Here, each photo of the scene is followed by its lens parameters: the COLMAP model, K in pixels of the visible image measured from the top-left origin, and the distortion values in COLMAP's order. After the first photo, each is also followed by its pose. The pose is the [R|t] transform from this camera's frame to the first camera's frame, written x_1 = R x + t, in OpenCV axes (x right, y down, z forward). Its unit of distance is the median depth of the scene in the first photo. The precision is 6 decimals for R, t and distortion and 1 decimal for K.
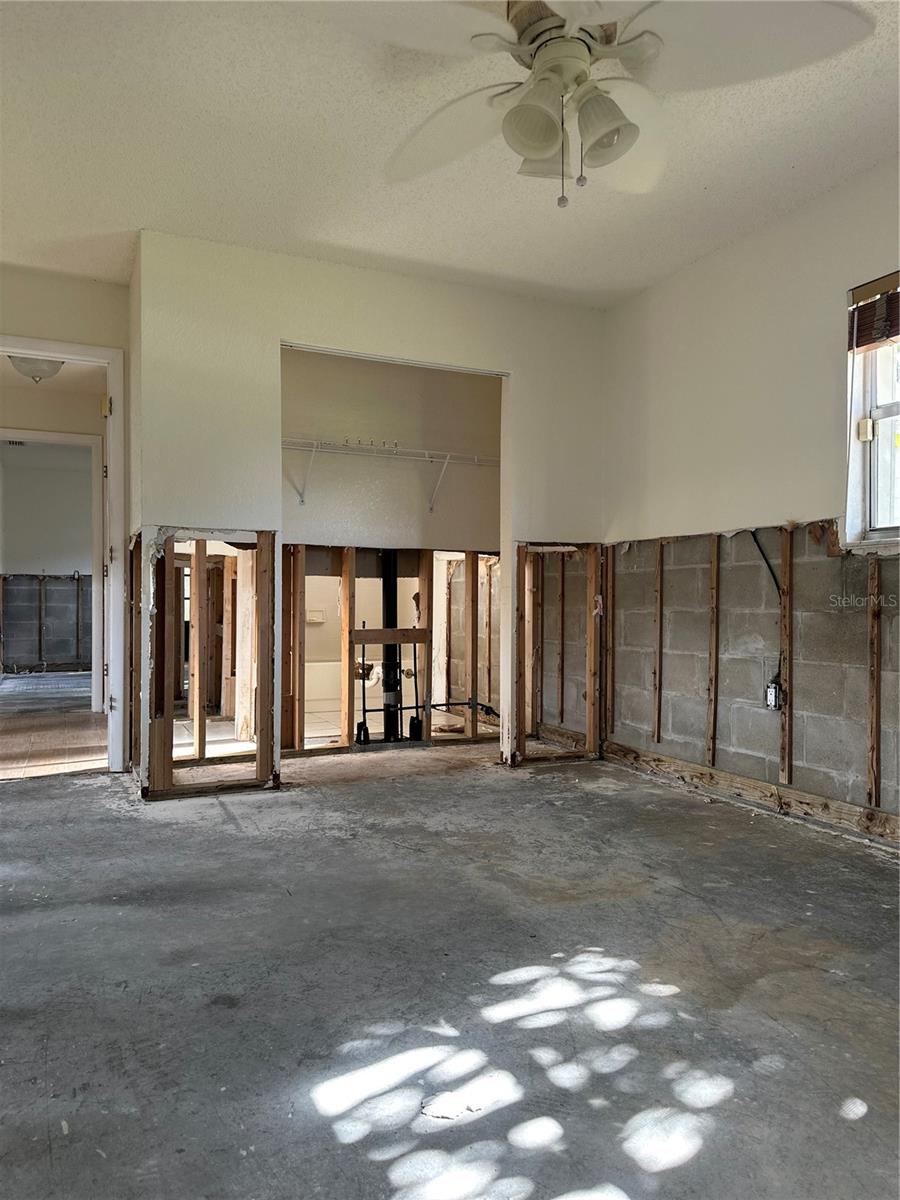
lens RADIAL K [[837.6, 0, 448.4], [0, 837.6, 607.0], [0, 0, 1]] dist [0.118013, -0.238268]
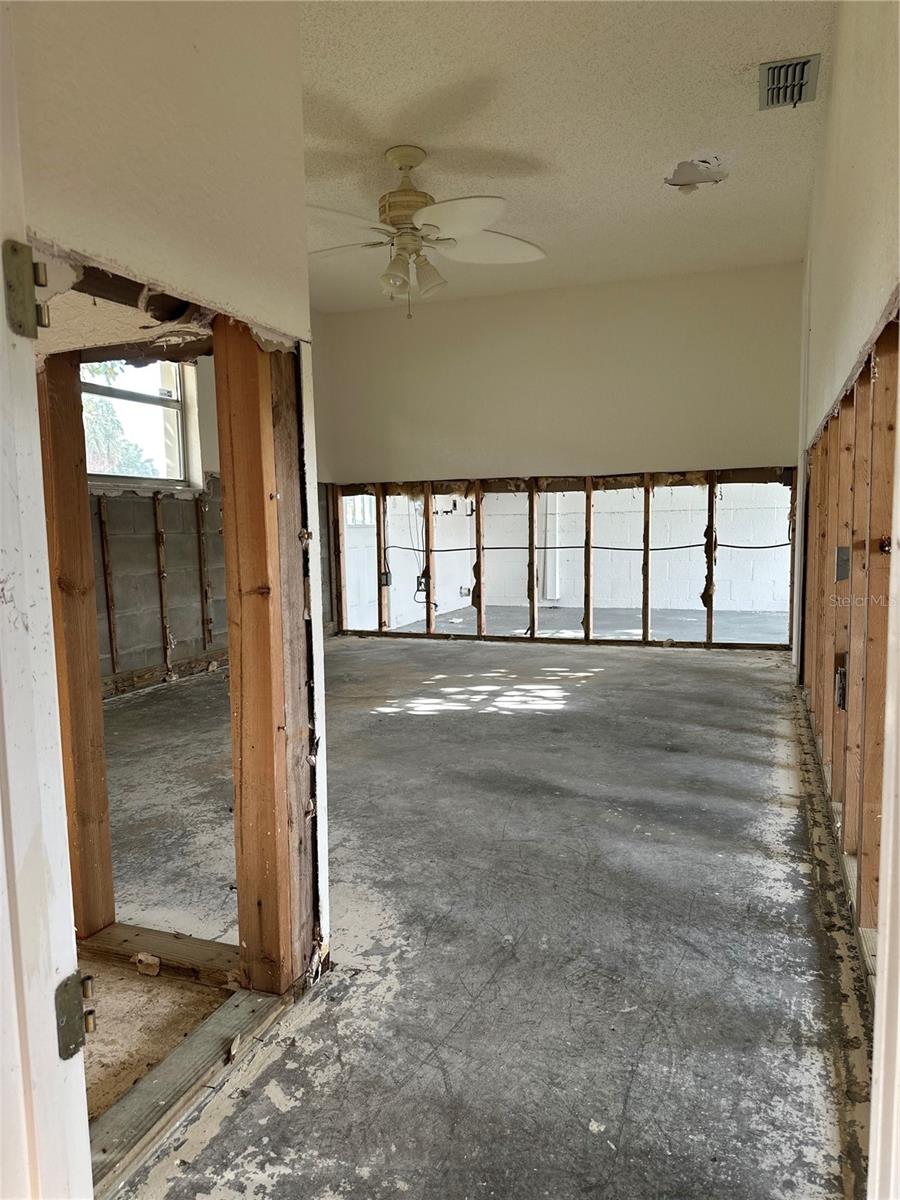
lens RADIAL K [[837.6, 0, 448.4], [0, 837.6, 607.0], [0, 0, 1]] dist [0.118013, -0.238268]
pose [[-0.709966, -0.063072, 0.701406, -0.676738], [0.019514, 0.993837, 0.109121, -0.013351], [-0.703966, 0.091159, -0.704360, 1.196985]]
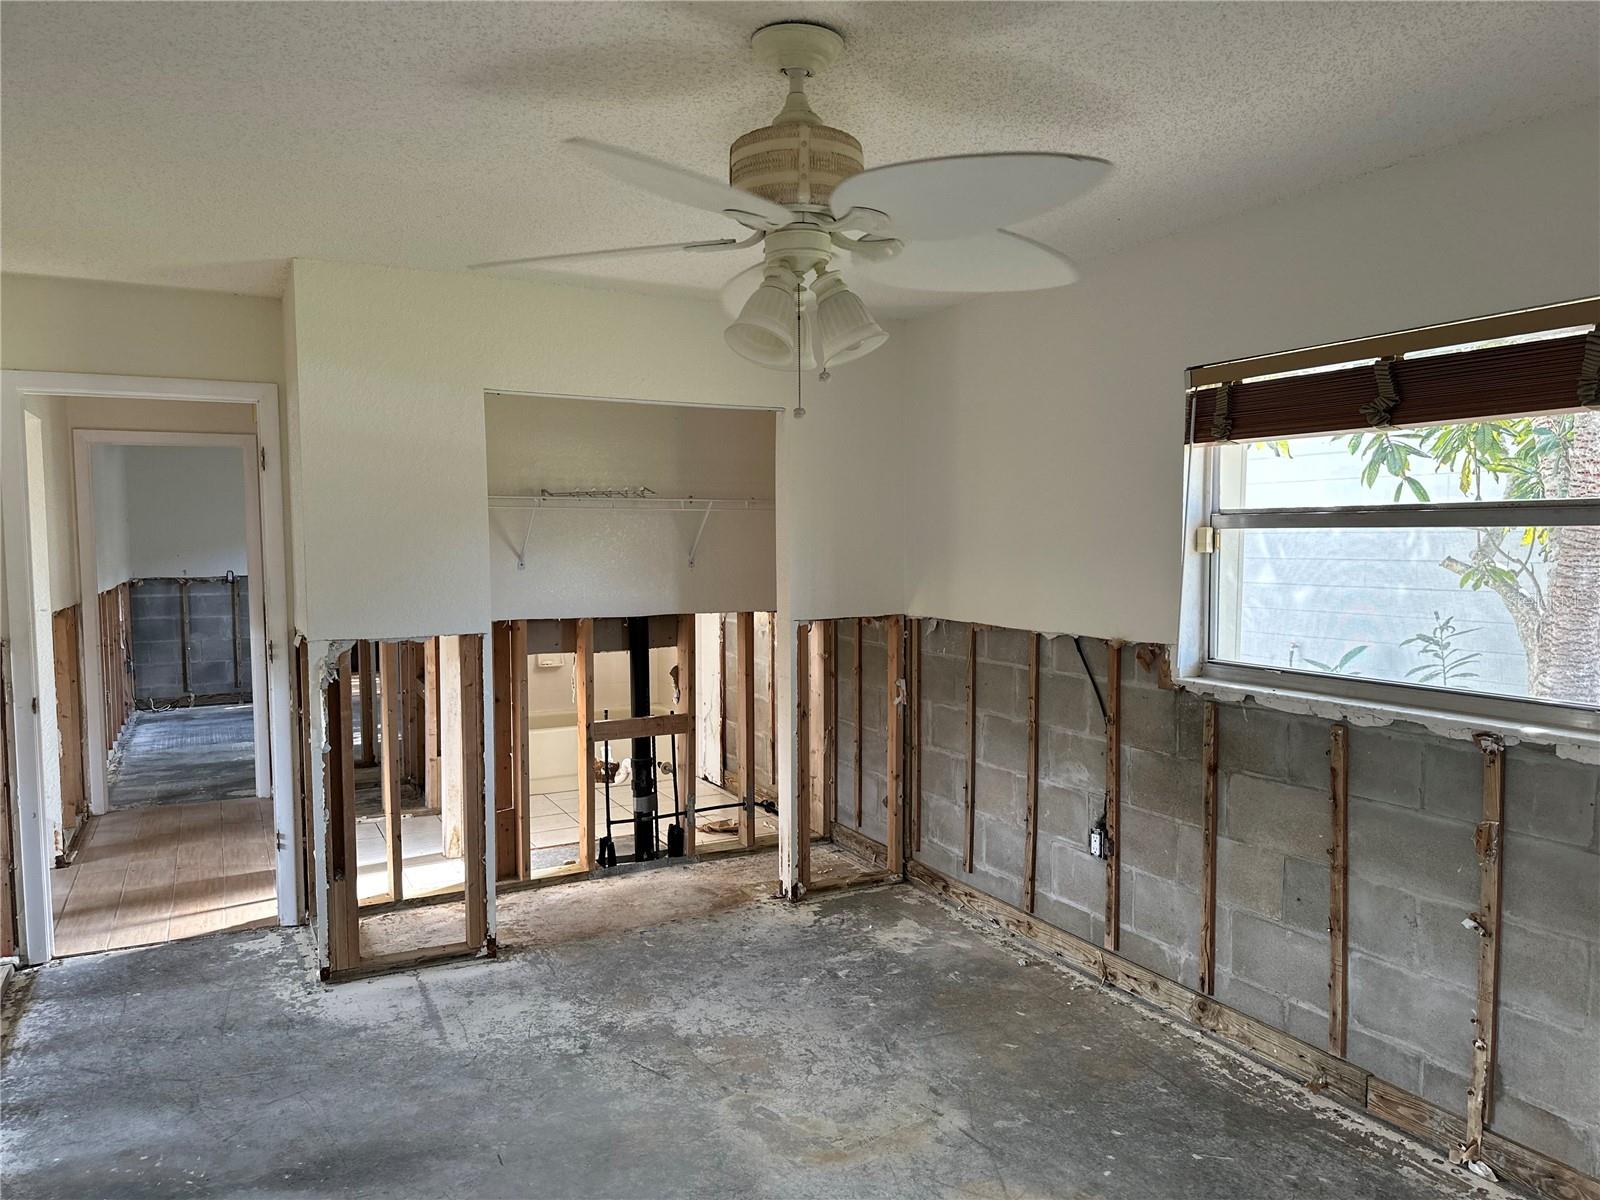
lens RADIAL K [[1116.8, 0, 807.6], [0, 1116.8, 608.6], [0, 0, 1]] dist [0.118013, -0.238268]
pose [[0.998450, -0.012600, 0.054220, 0.040138], [0.009285, 0.998097, 0.060957, -0.177728], [-0.054884, -0.060359, 0.996667, -0.061139]]
